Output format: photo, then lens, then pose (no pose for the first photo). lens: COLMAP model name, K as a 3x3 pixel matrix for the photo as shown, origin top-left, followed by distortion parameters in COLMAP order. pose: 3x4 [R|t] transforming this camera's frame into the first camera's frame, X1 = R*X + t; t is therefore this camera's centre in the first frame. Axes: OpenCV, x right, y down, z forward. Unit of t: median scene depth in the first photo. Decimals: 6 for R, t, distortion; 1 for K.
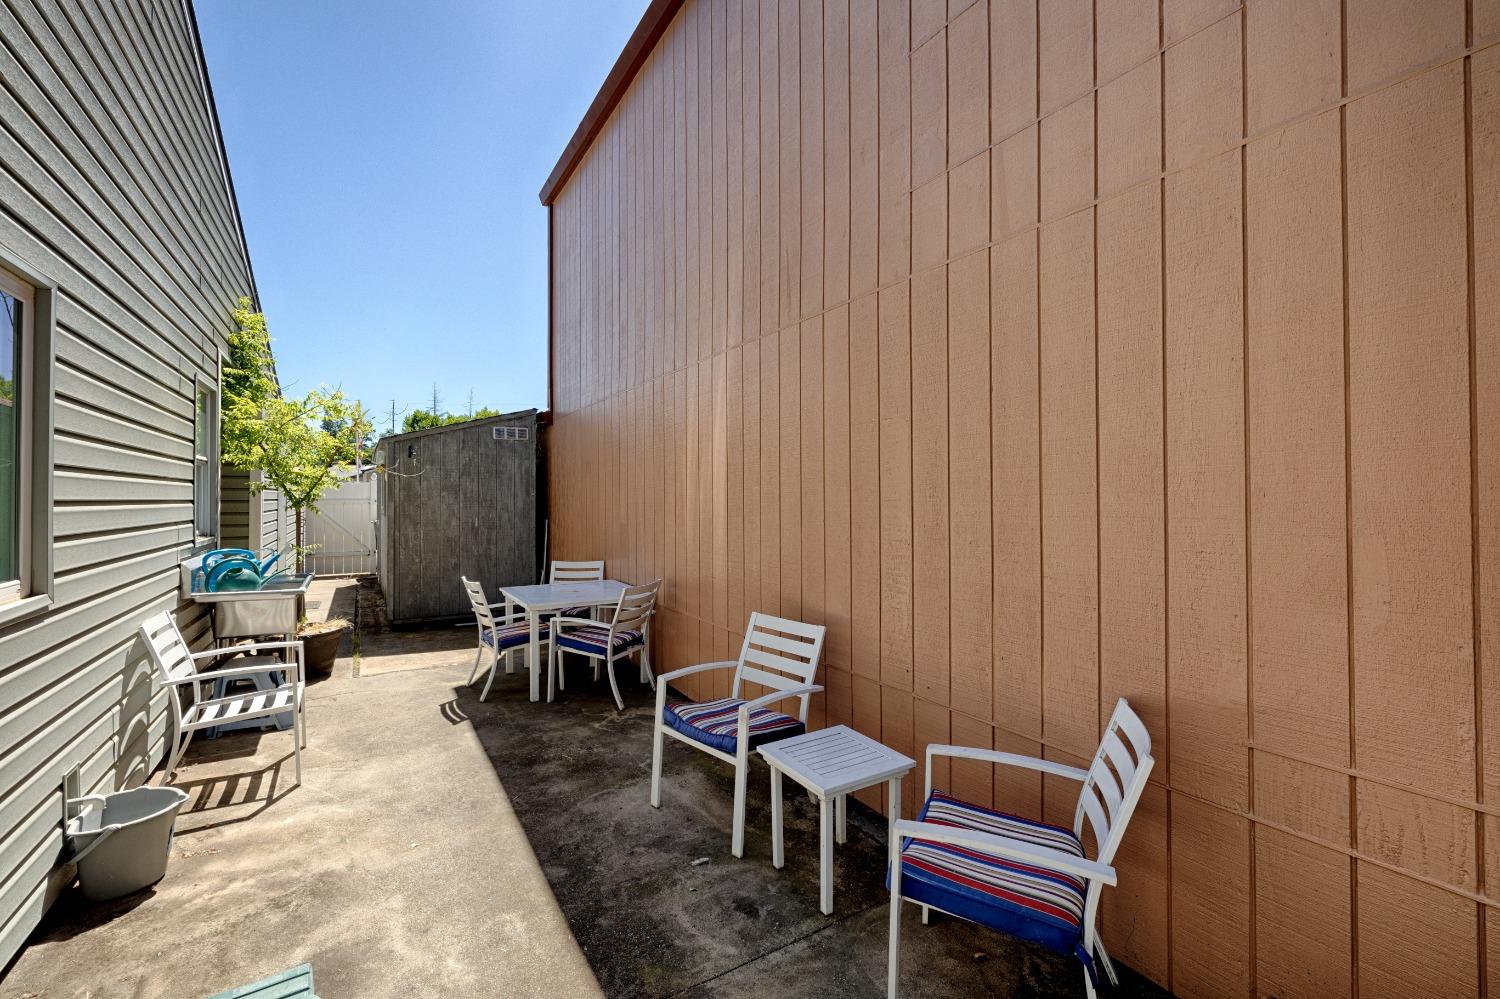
lens RADIAL K [[634.0, 0, 755.2], [0, 634.0, 496.3], [0, 0, 1]] dist [0.000866, -0.000428]
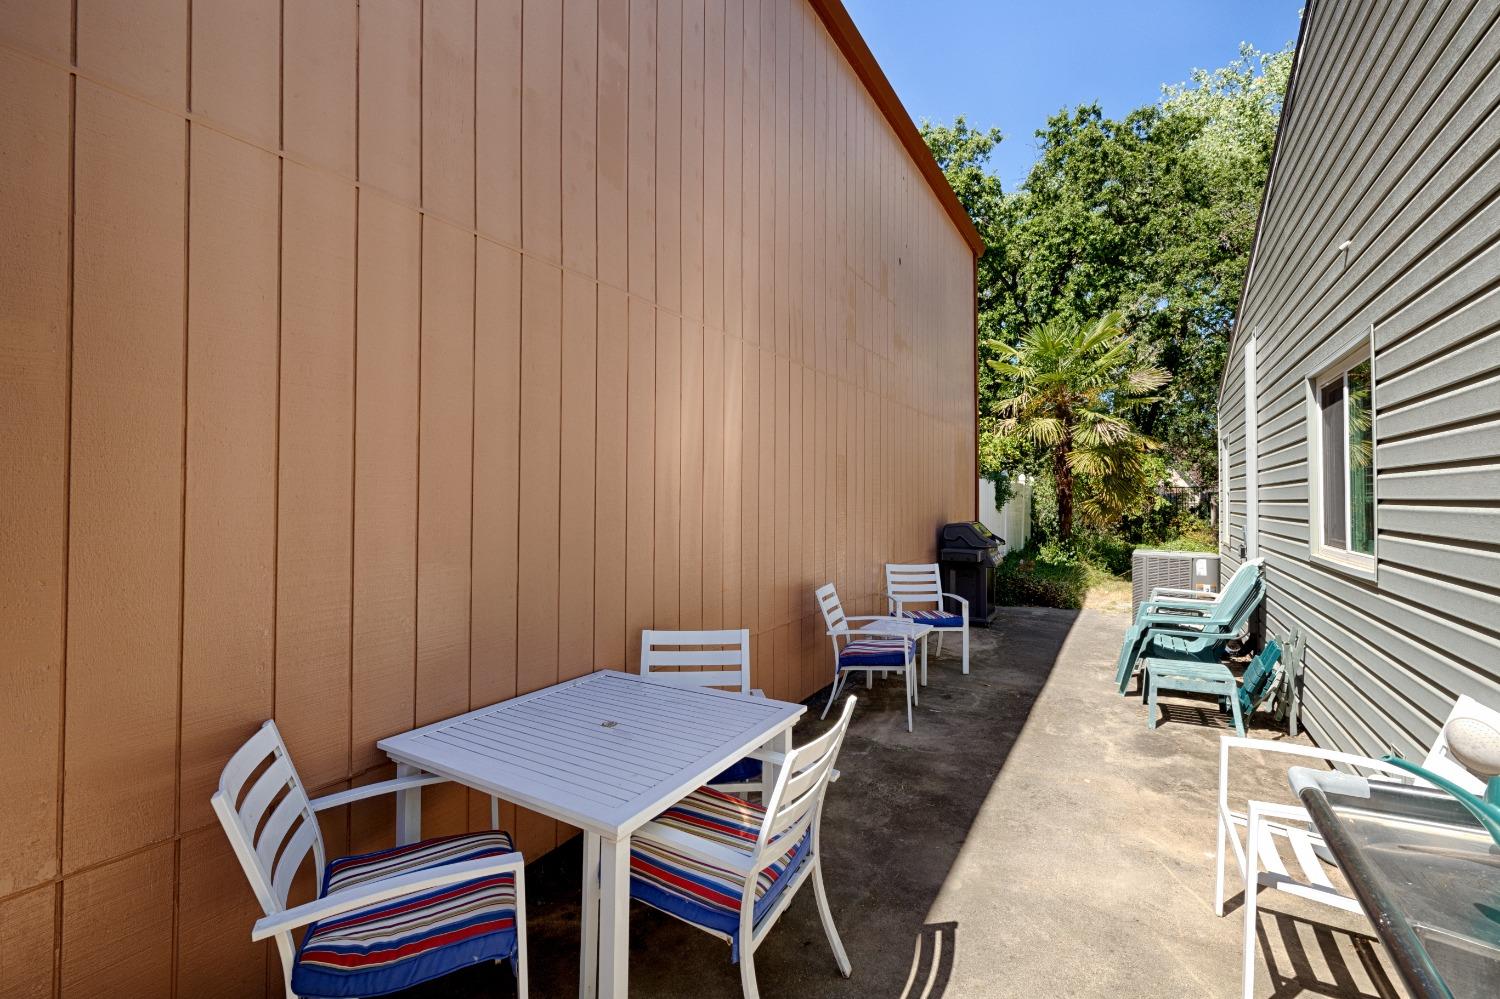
lens RADIAL K [[634.0, 0, 754.9], [0, 634.0, 495.9], [0, 0, 1]] dist [0.000866, -0.000428]
pose [[-0.456935, 0.003634, 0.889493, -1.179429], [-0.006178, 0.999955, -0.007259, 0.010712], [-0.889479, -0.008812, -0.456891, 1.888779]]
